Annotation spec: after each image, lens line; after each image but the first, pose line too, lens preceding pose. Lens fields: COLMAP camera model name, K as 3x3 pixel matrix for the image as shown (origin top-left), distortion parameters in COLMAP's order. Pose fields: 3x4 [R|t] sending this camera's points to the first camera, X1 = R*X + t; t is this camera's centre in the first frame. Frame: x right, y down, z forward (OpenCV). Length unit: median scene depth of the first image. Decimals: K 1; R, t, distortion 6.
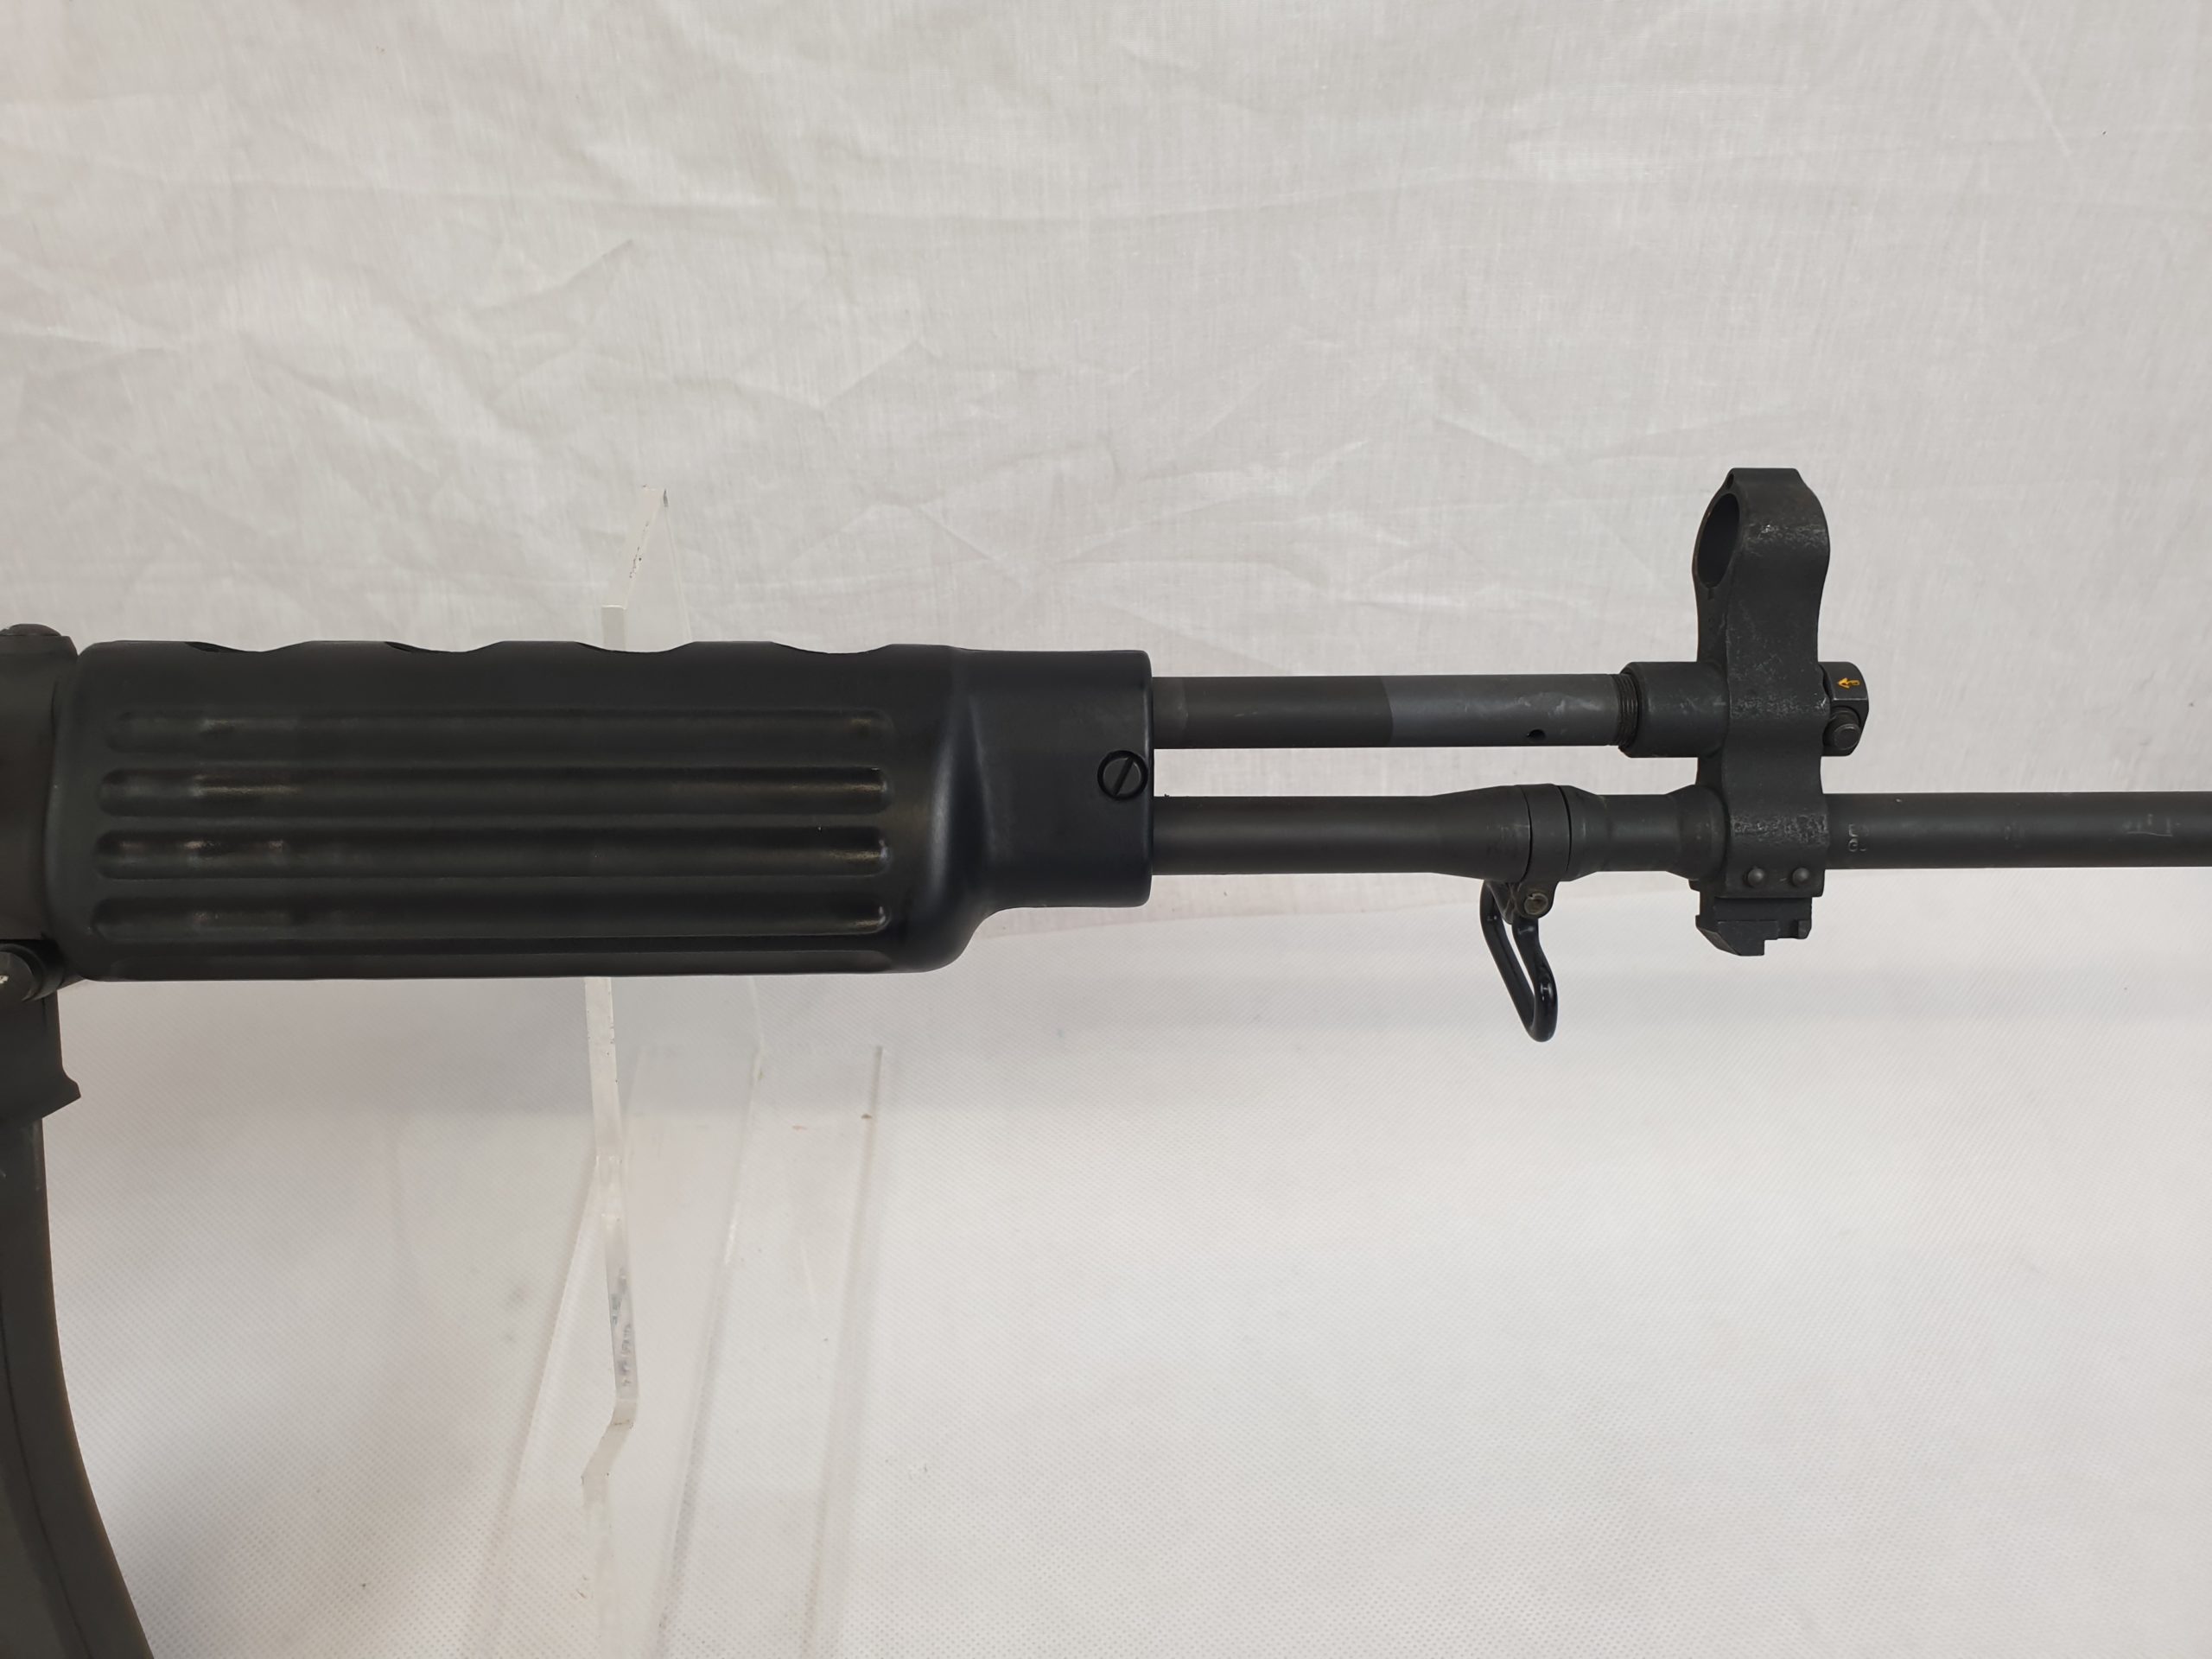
lens RADIAL K [[1654.4, 0, 1096.8], [0, 1654.4, 786.4], [0, 0, 1]] dist [-0.010801, 0.027276]
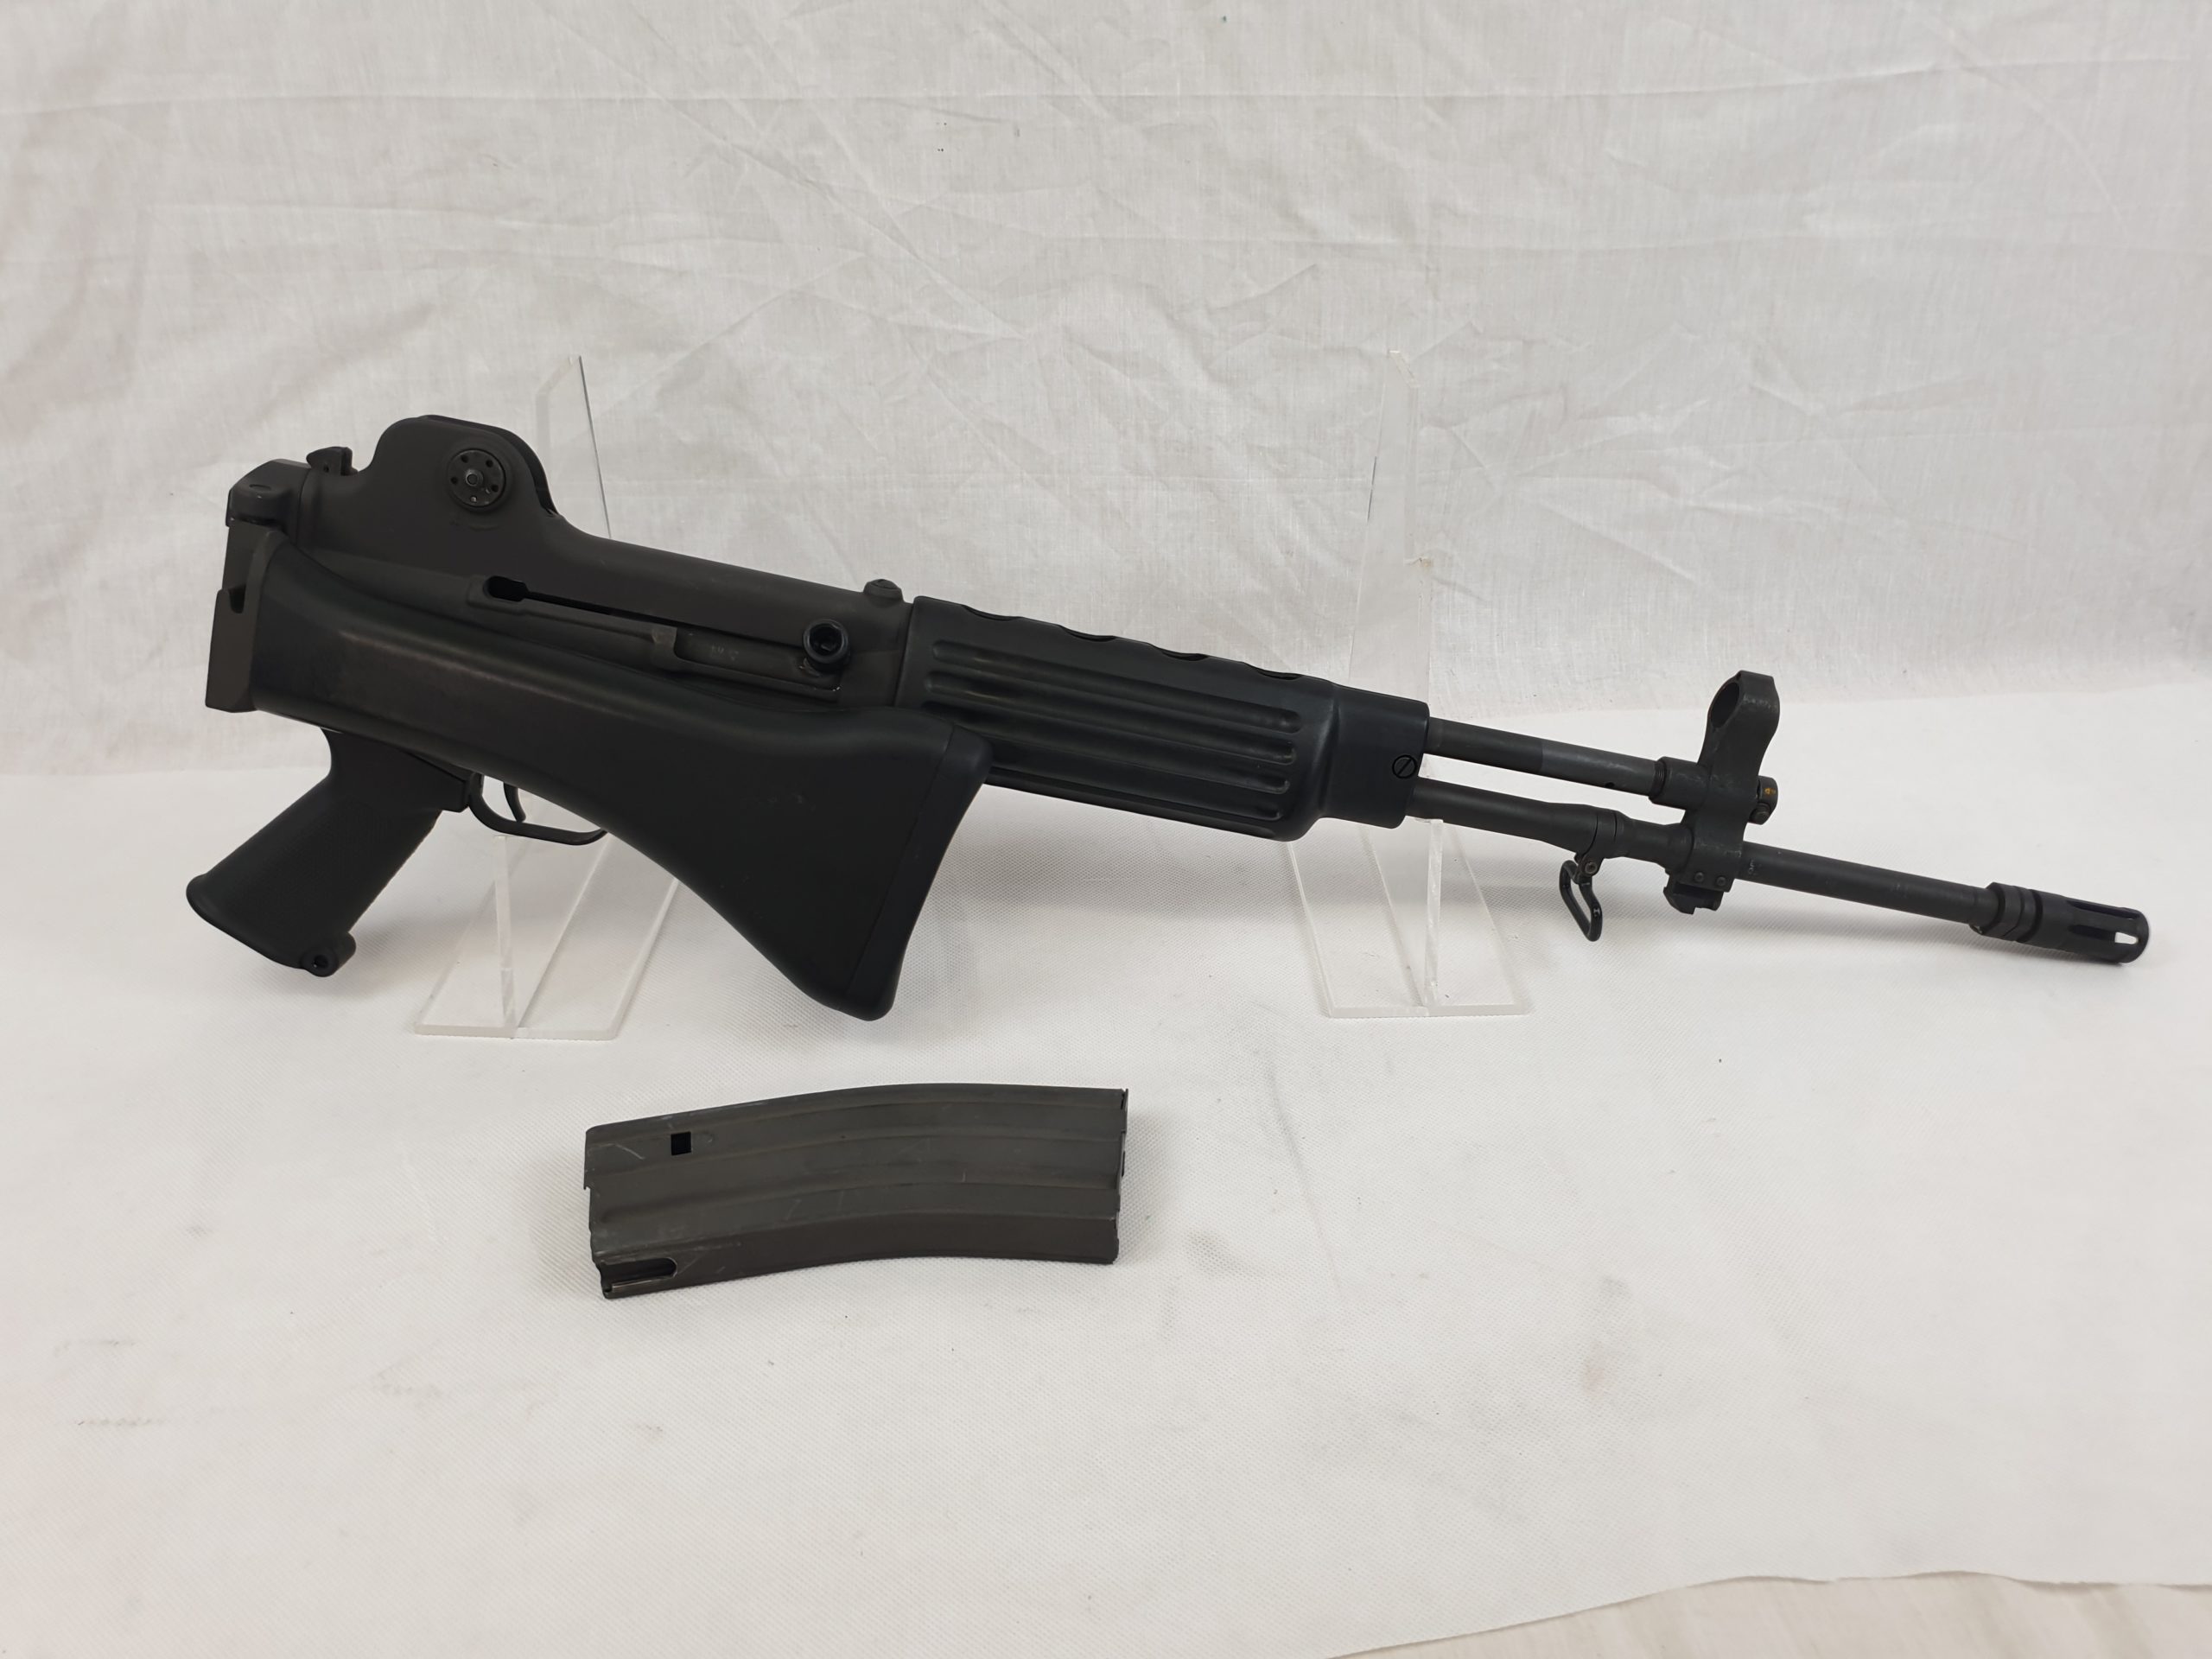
lens RADIAL K [[1634.2, 0, 1106.0], [0, 1634.2, 829.5], [0, 0, 1]] dist [-0.002556, 0.035589]
pose [[0.999953, 0.000711, 0.009642, -0.526079], [0.000976, 0.984788, -0.173755, 0.576359], [-0.009619, 0.173756, 0.984742, -0.625817]]
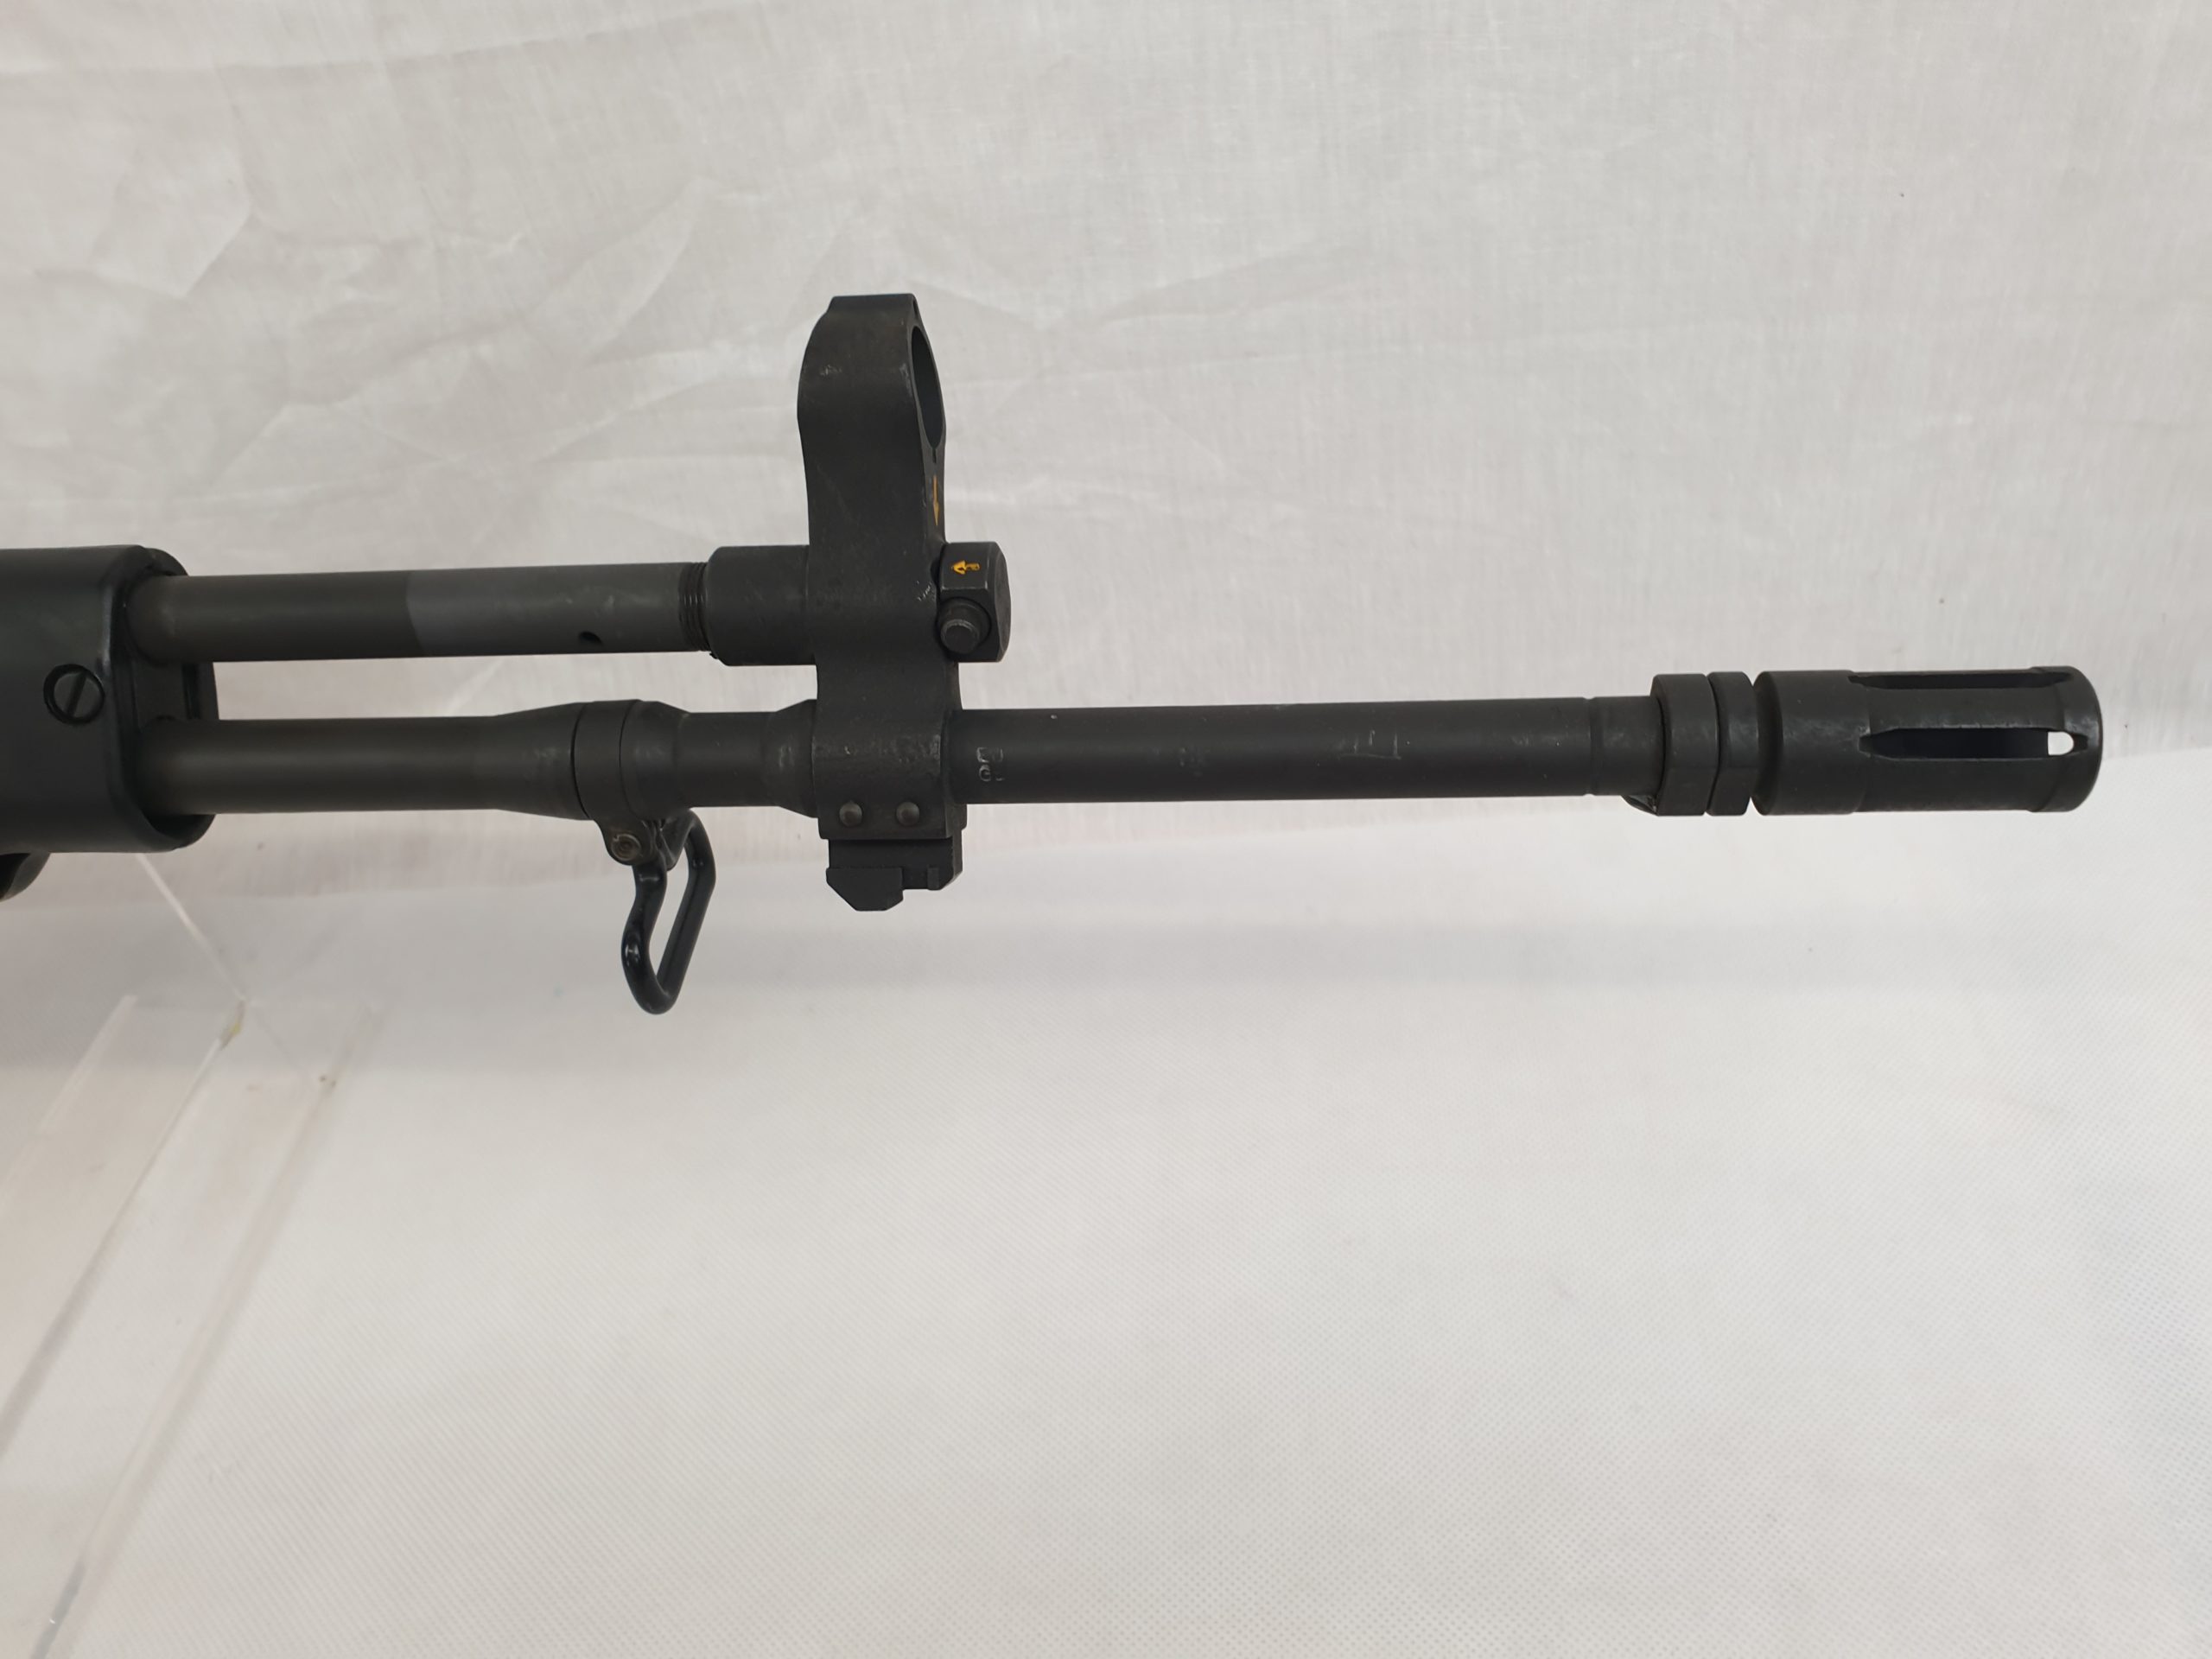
lens RADIAL K [[1679.2, 0, 1163.3], [0, 1679.2, 774.1], [0, 0, 1]] dist [-0.000859, 0.002174]
pose [[0.989613, -0.005647, -0.143646, 0.517794], [0.009641, 0.999586, 0.027121, 0.012137], [0.143434, -0.028224, 0.989257, 0.170941]]
